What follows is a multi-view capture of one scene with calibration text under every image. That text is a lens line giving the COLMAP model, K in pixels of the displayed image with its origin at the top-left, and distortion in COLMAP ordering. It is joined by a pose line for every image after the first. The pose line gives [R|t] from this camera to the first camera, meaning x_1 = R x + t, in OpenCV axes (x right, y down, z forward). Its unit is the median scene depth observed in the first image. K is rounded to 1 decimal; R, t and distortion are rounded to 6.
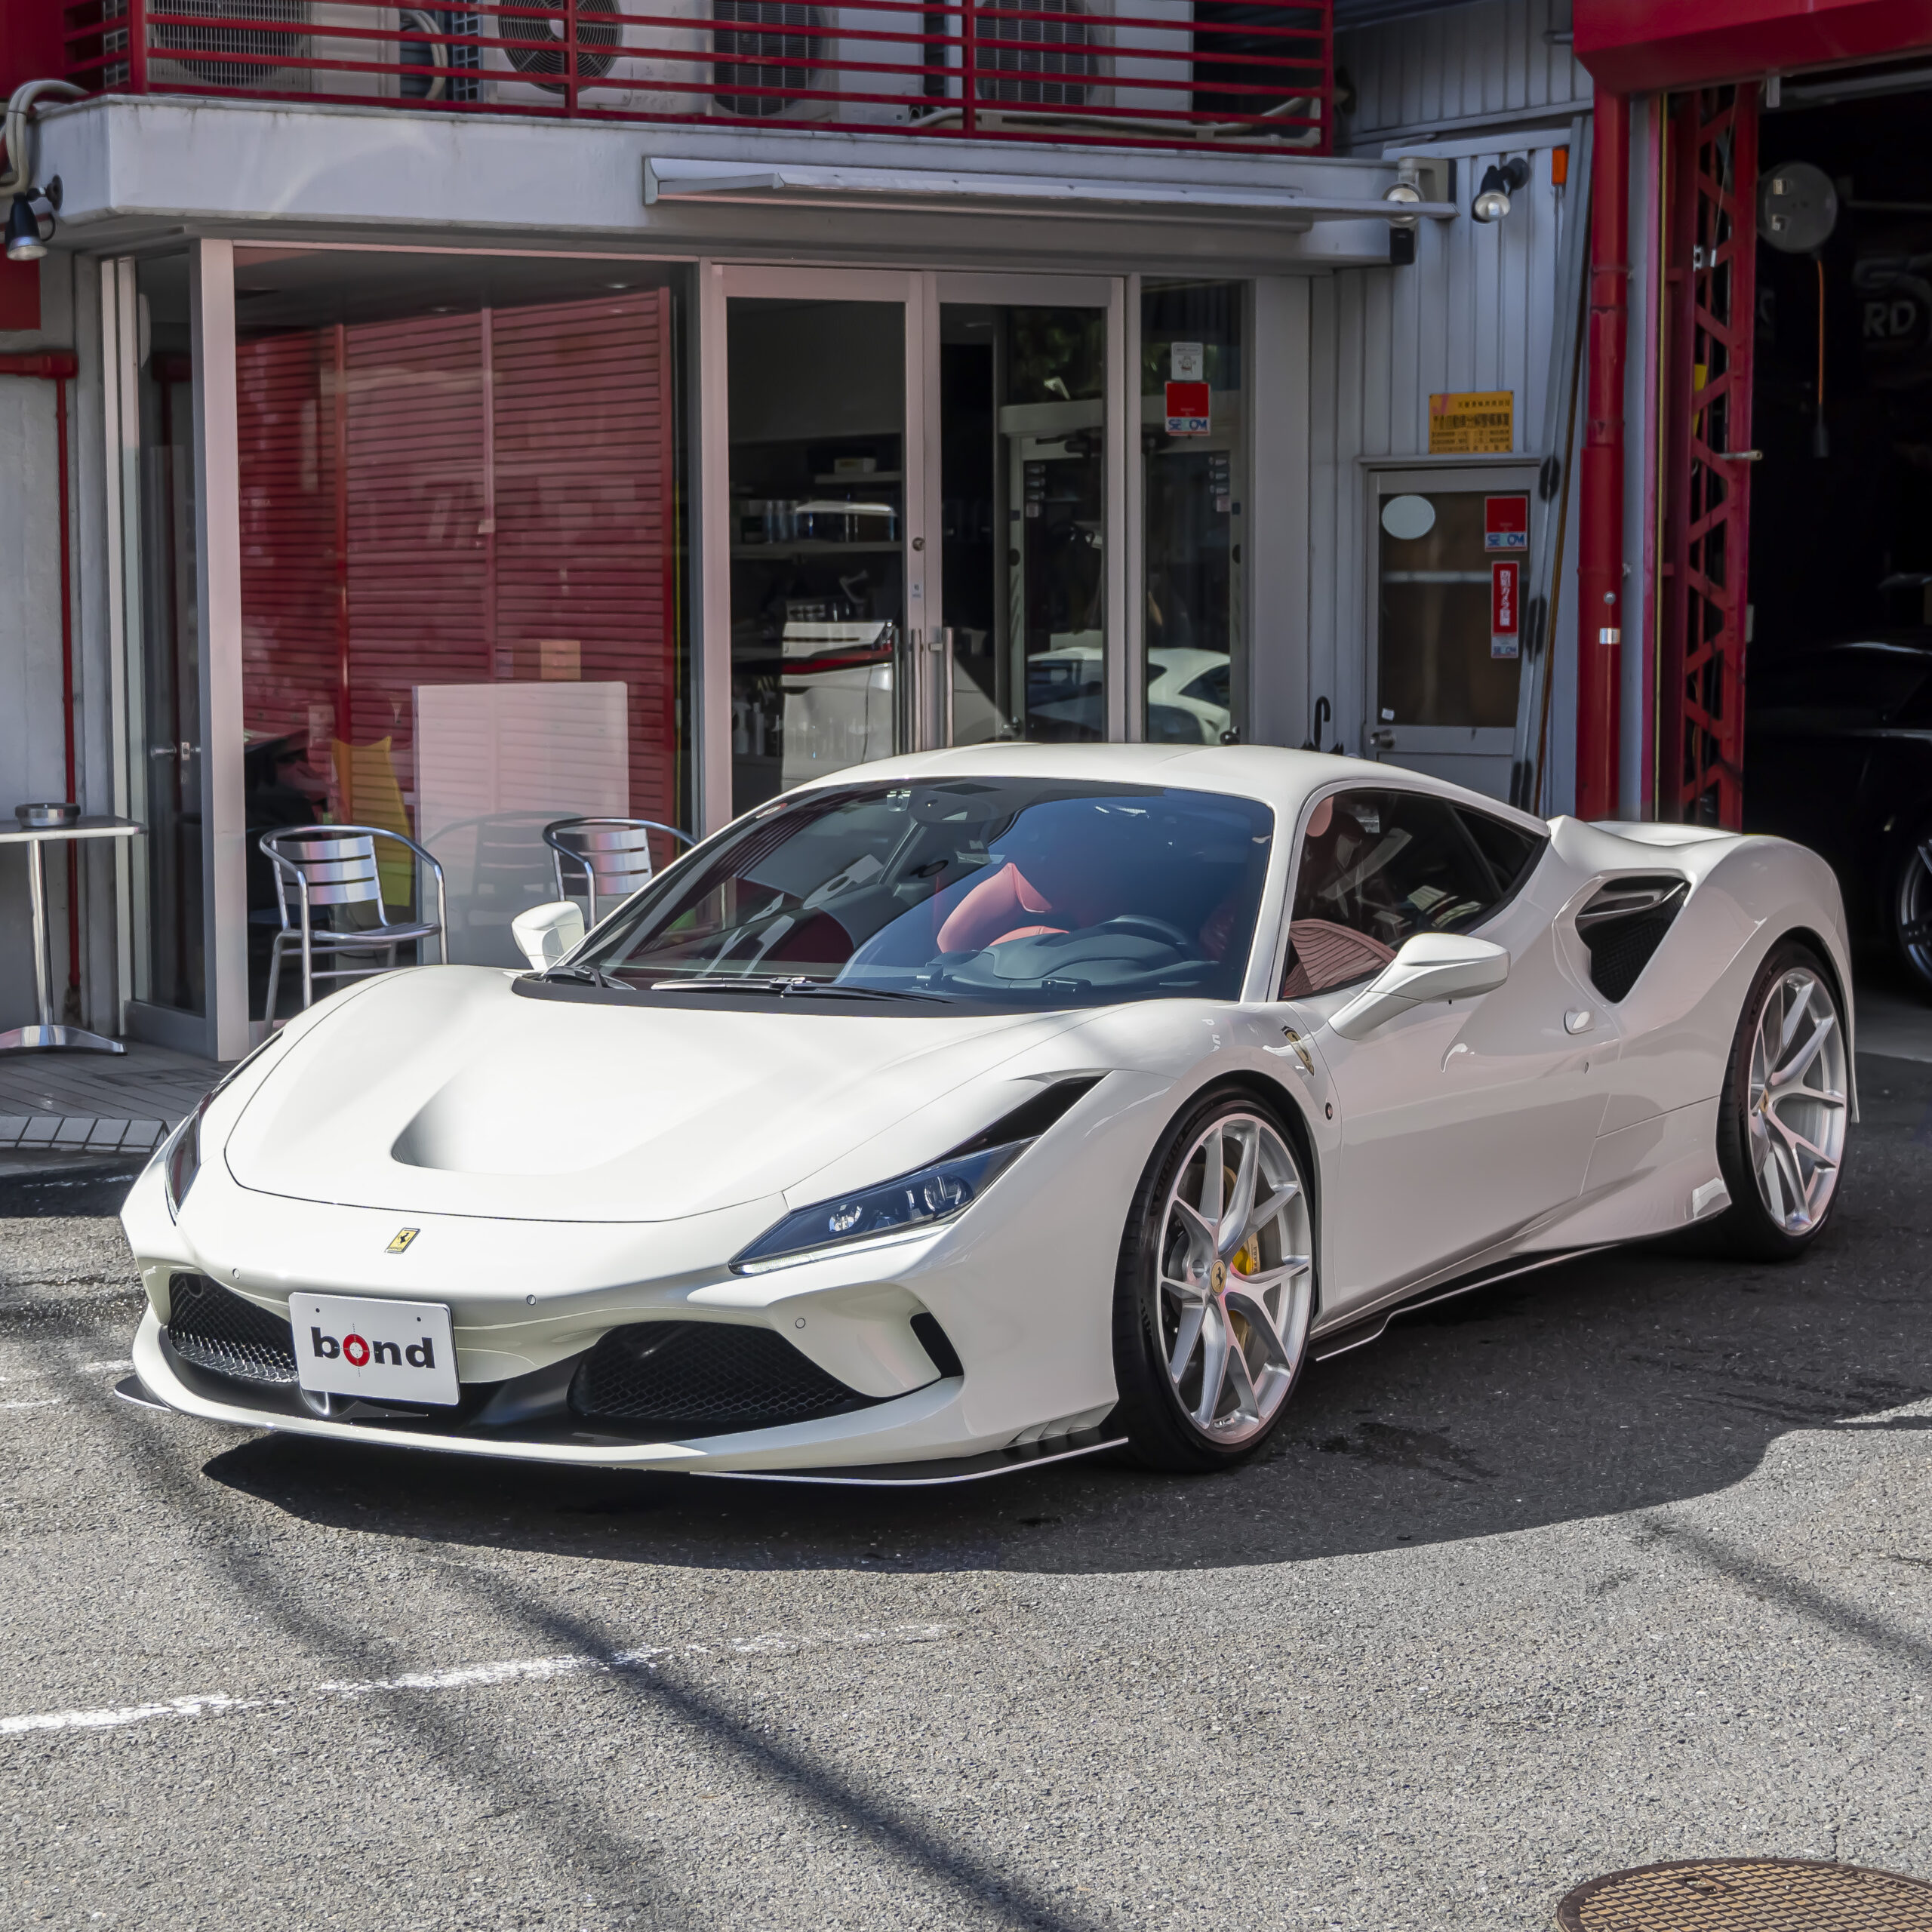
lens RADIAL K [[4330.1, 0, 966.0], [0, 4330.1, 966.0], [0, 0, 1]] dist [0.030842, -0.129324]
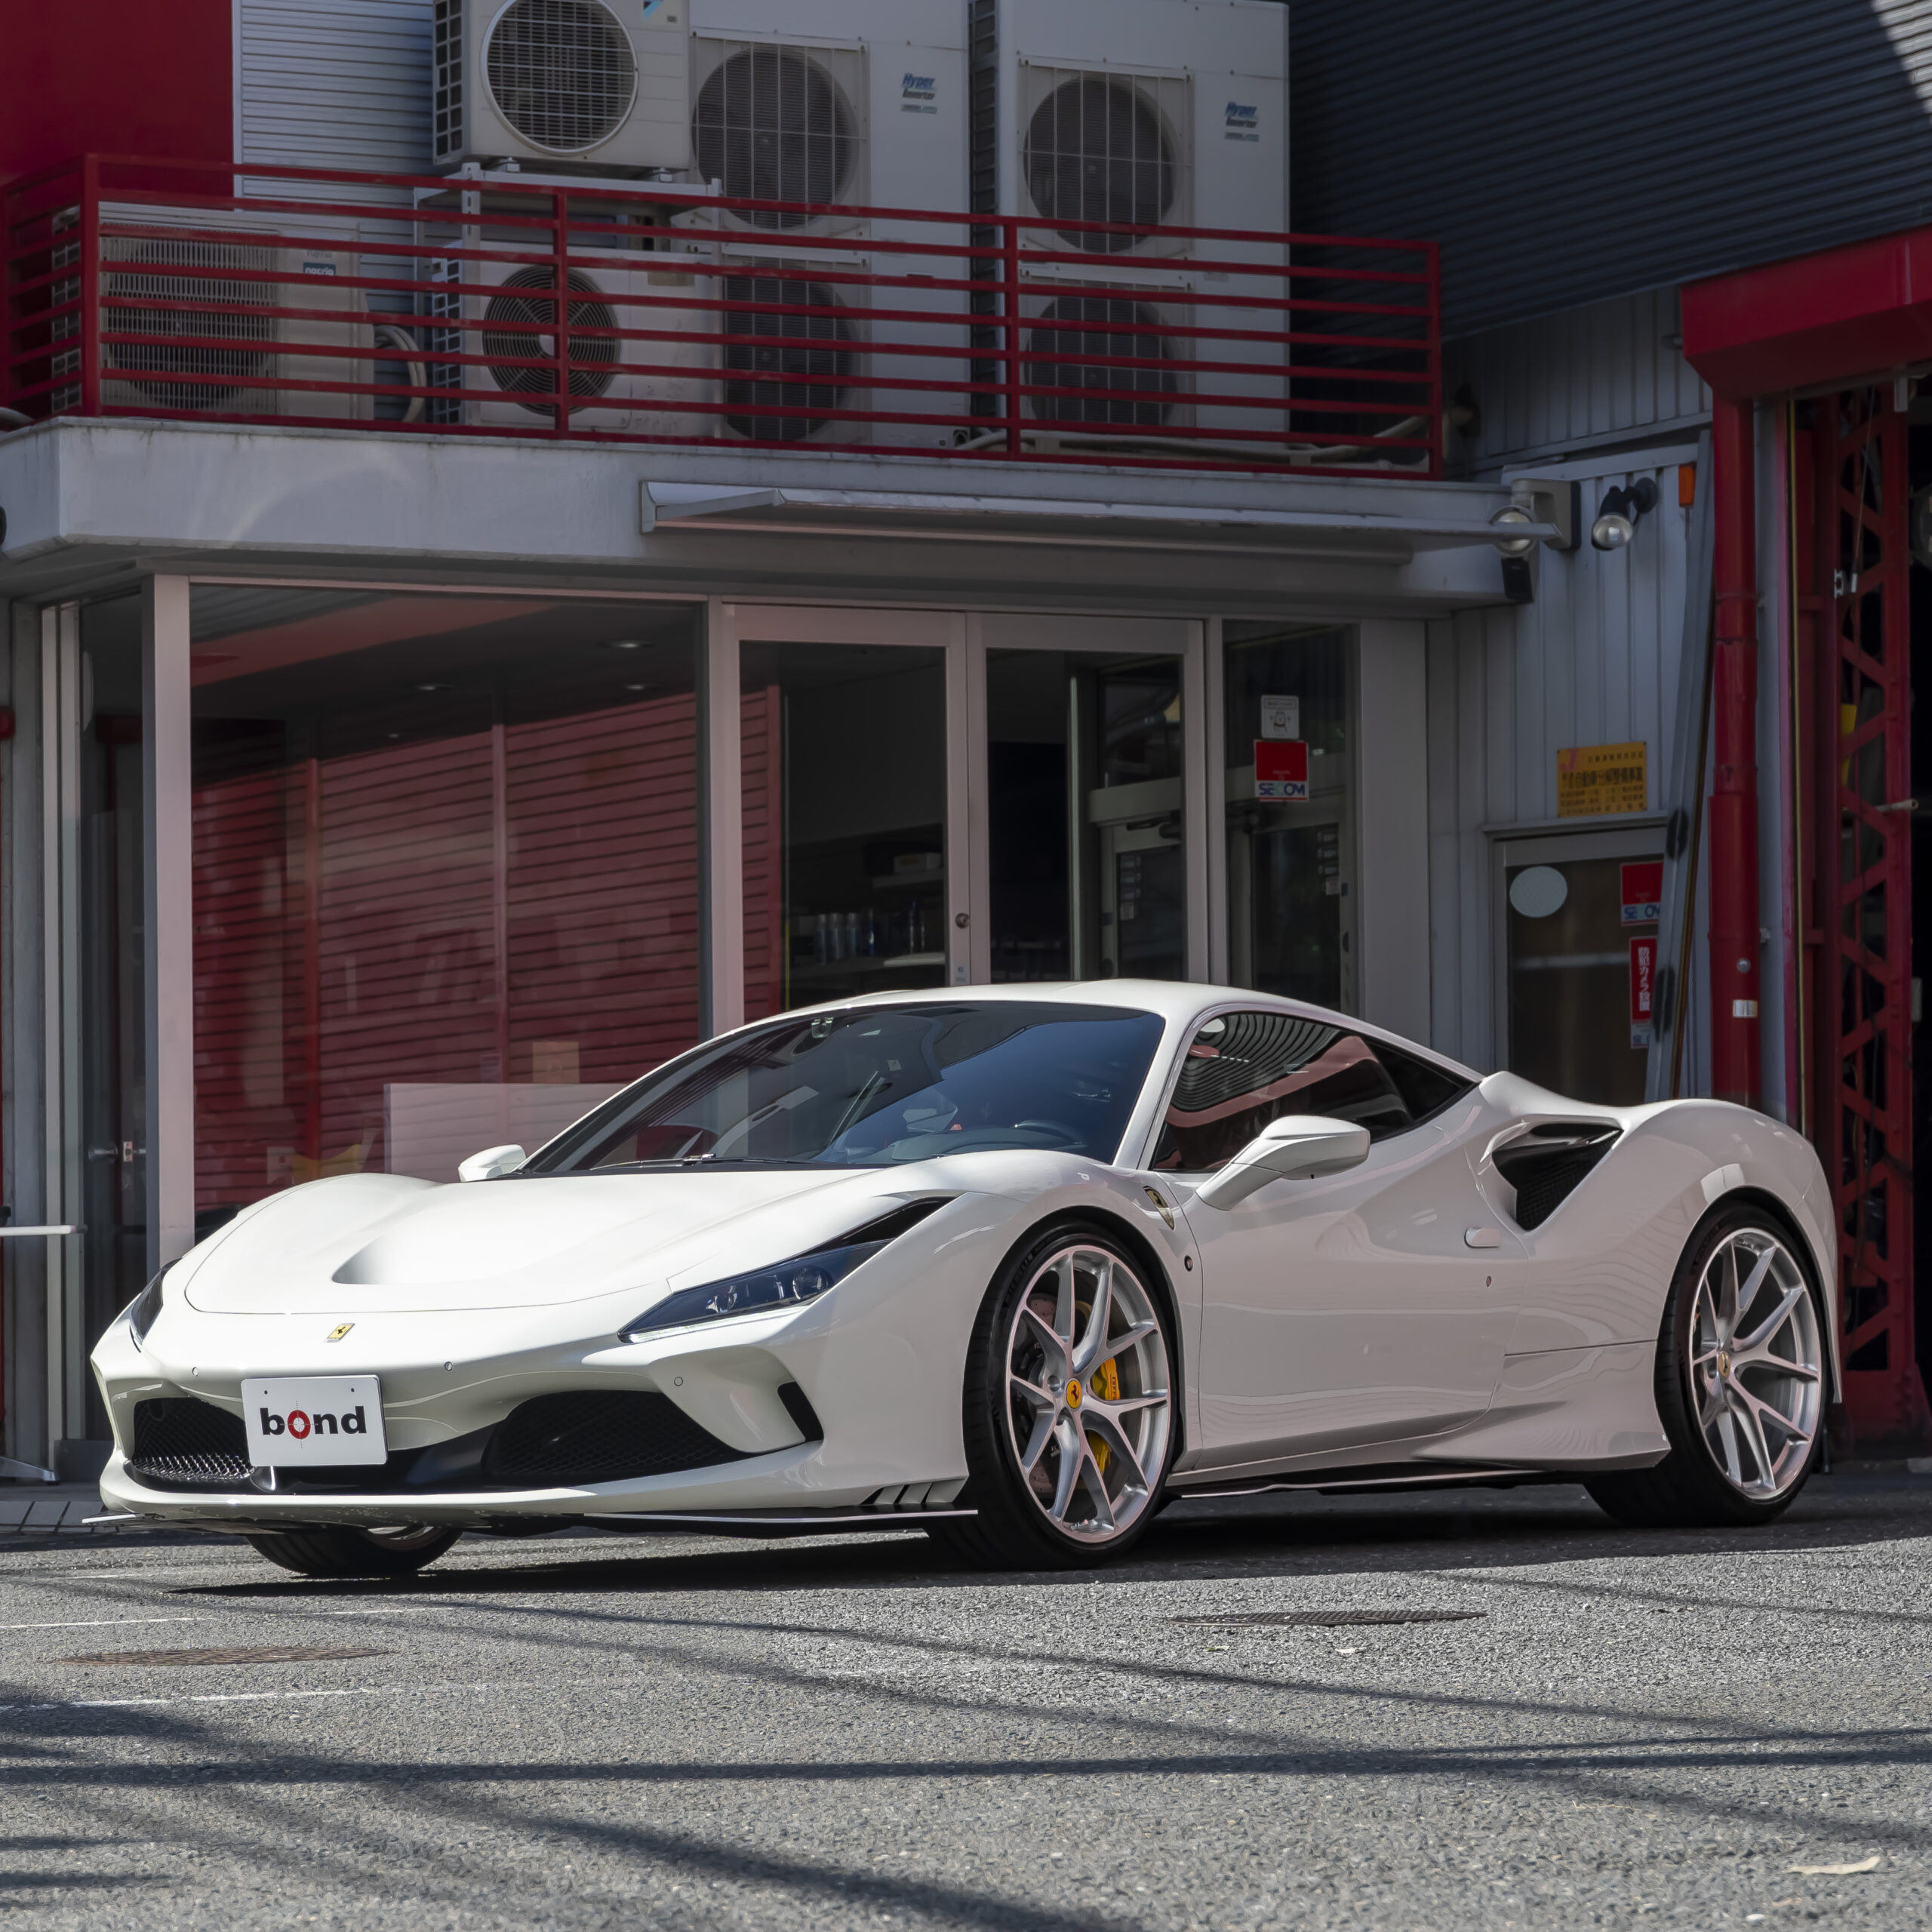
lens RADIAL K [[6946.3, 0, 966.0], [0, 6946.3, 966.0], [0, 0, 1]] dist [-0.010902, -0.926049]
pose [[0.998694, -0.009887, -0.050119, 0.090403], [0.003046, 0.990871, -0.134775, 0.151575], [0.050994, 0.134447, 0.989608, -0.579441]]
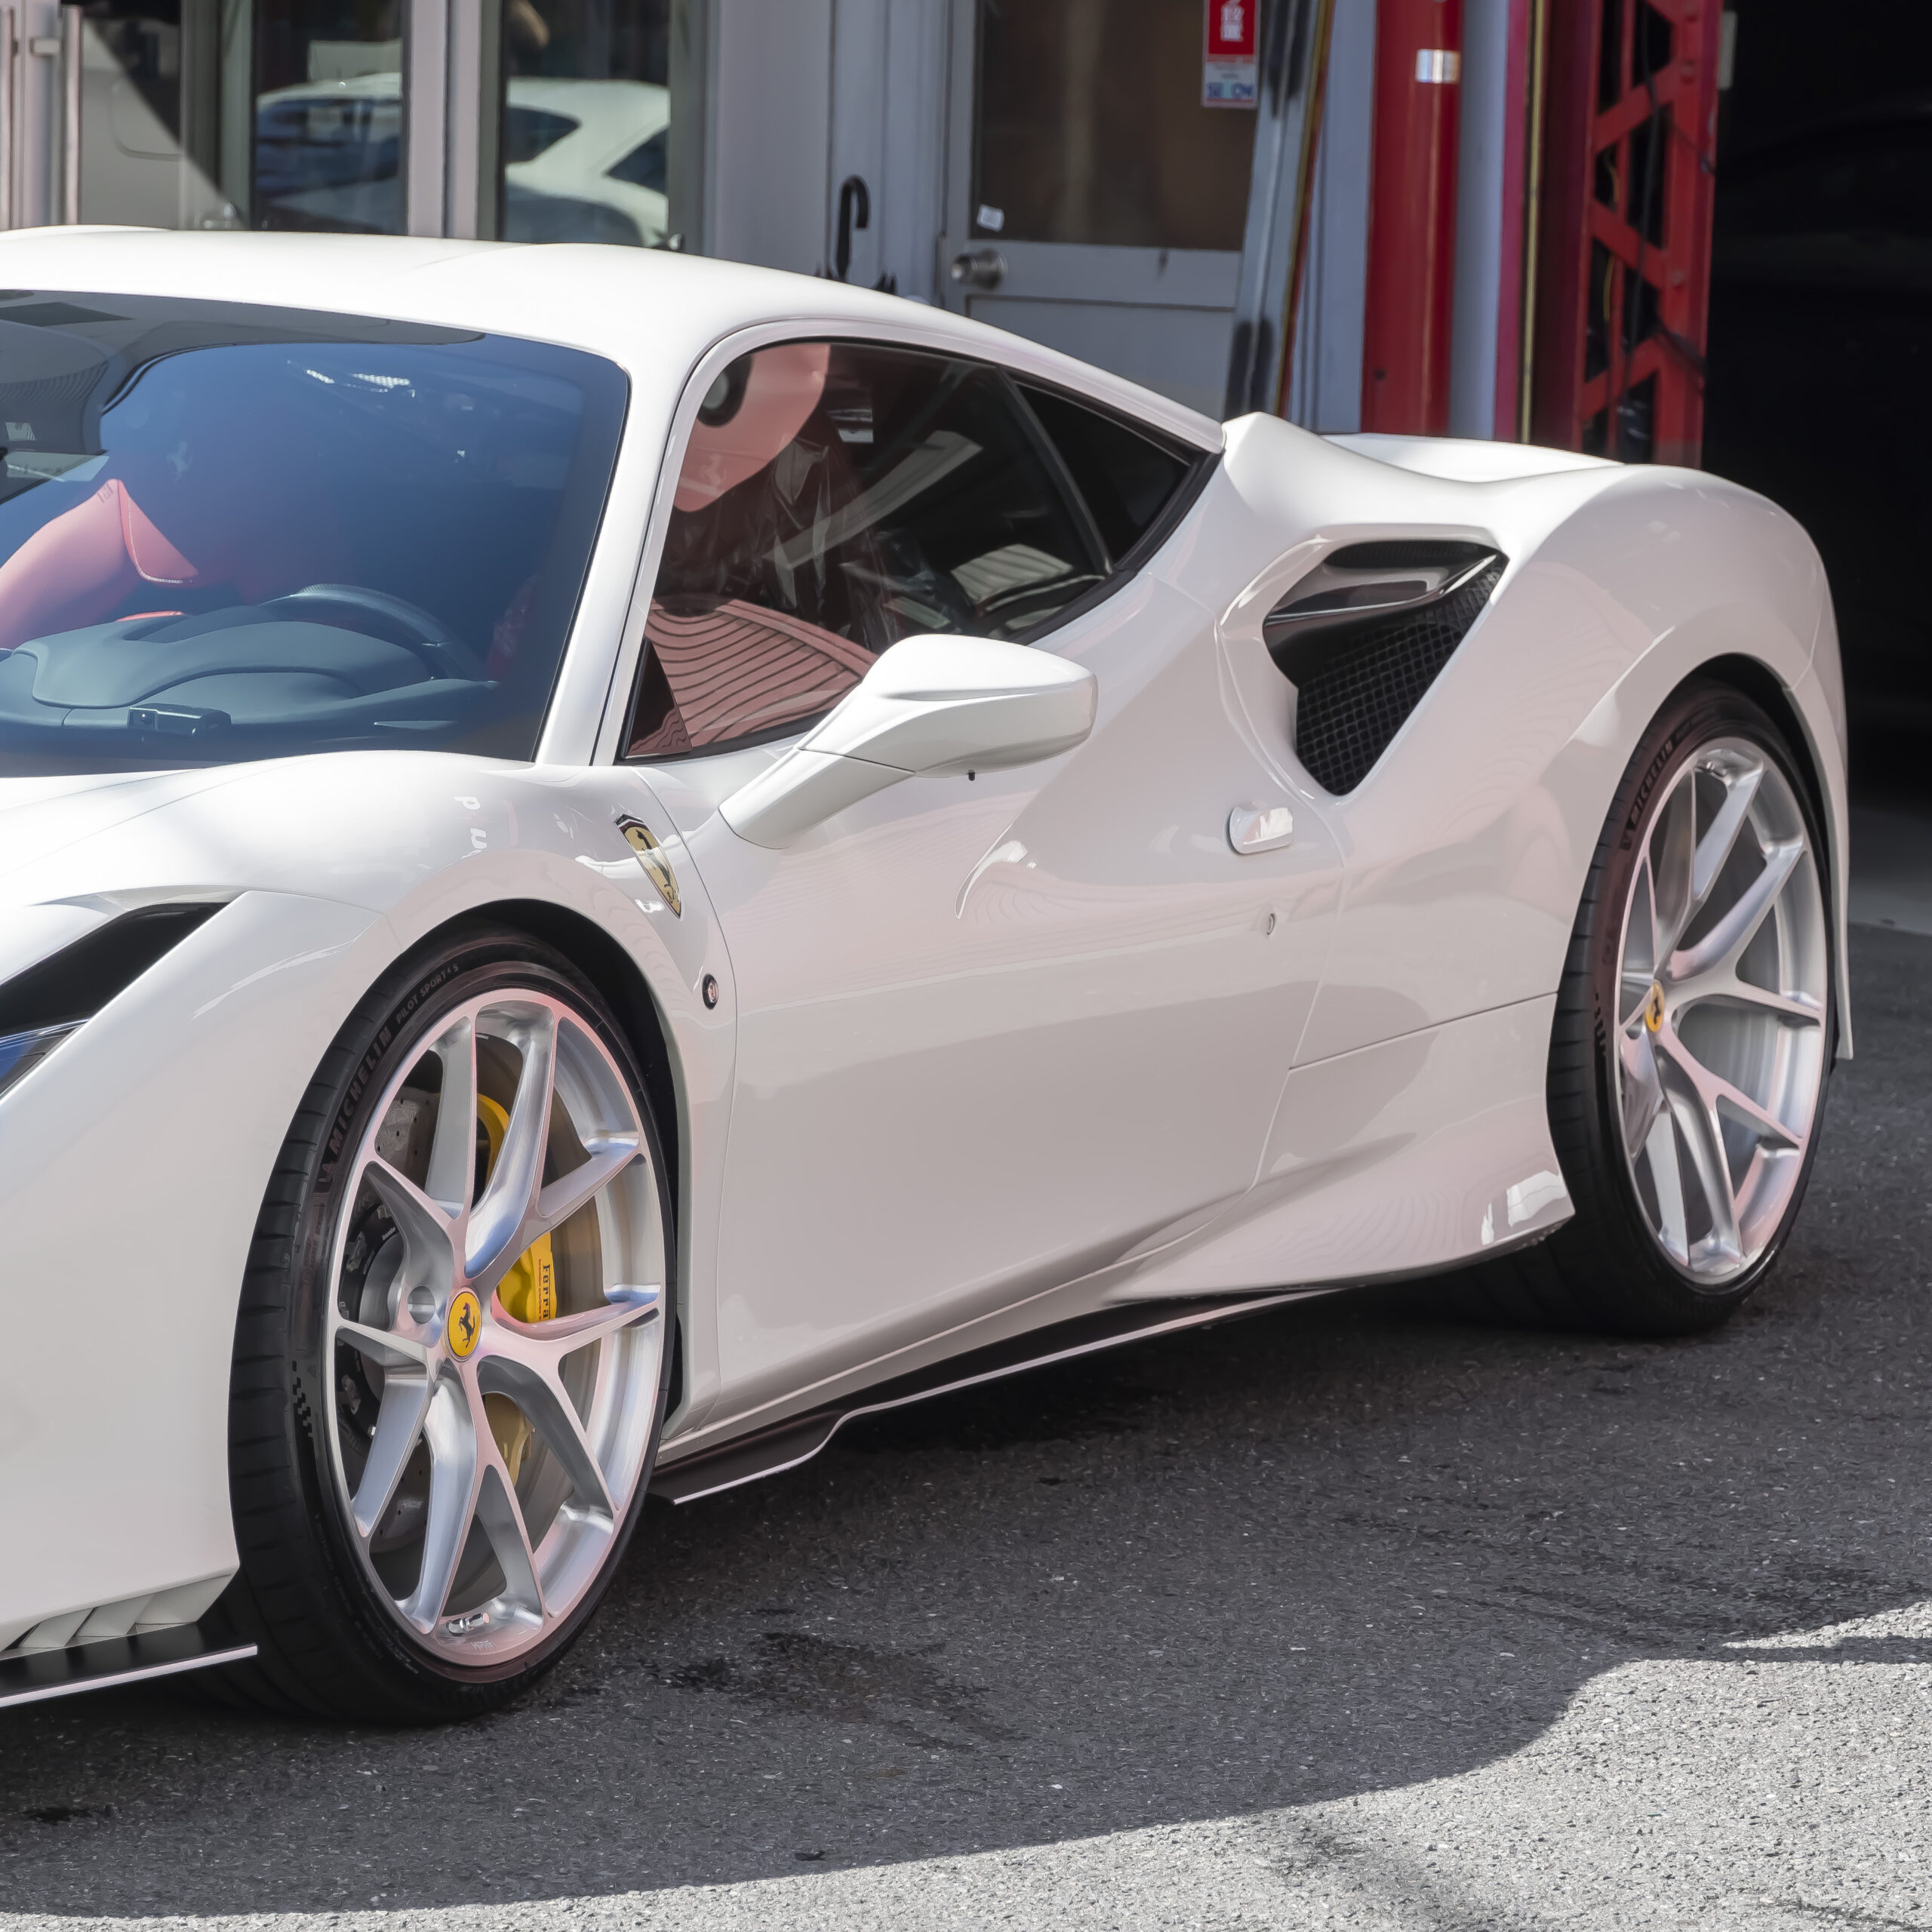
lens RADIAL K [[9063.2, 0, 1022.1], [0, 9063.2, 966.8], [0, 0, 1]] dist [0.081665, -1.739734]
pose [[0.995931, 0.022247, 0.087327, 0.023076], [-0.024142, 0.999494, 0.020705, 0.006841], [-0.086822, -0.022729, 0.995965, -0.013902]]
